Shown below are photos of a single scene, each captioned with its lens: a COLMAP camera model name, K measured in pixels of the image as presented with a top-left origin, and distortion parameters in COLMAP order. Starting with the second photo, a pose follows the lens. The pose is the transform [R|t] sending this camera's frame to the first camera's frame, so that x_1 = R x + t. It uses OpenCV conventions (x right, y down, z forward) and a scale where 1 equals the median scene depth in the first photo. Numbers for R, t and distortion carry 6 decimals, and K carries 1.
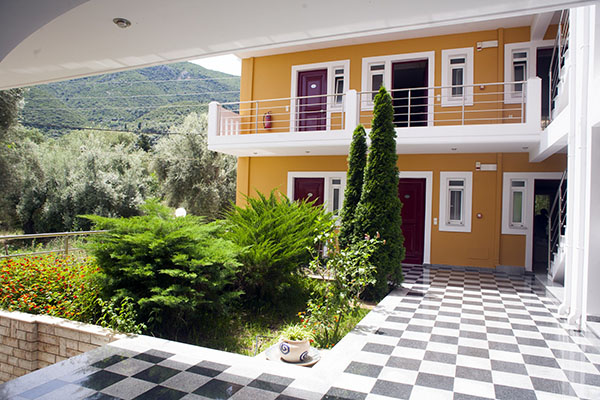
lens RADIAL K [[401.7, 0, 300.0], [0, 401.7, 200.0], [0, 0, 1]] dist [-0.067284, -0.000155]
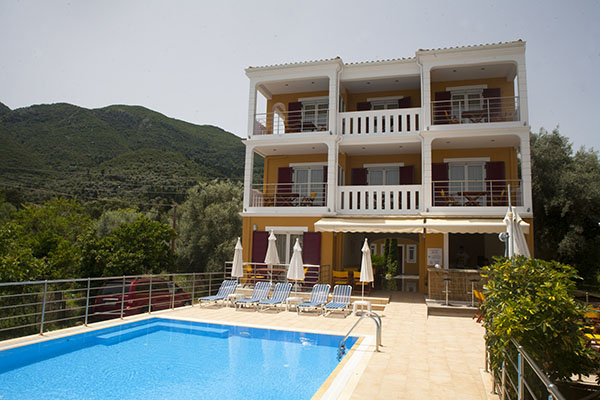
lens RADIAL K [[401.7, 0, 300.0], [0, 401.7, 200.0], [0, 0, 1]] dist [-0.067284, -0.000155]
pose [[0.994222, 0.017873, 0.105841, -0.883892], [-0.005028, 0.992712, -0.120402, -0.035534], [-0.107222, 0.119174, 0.987067, -2.215261]]
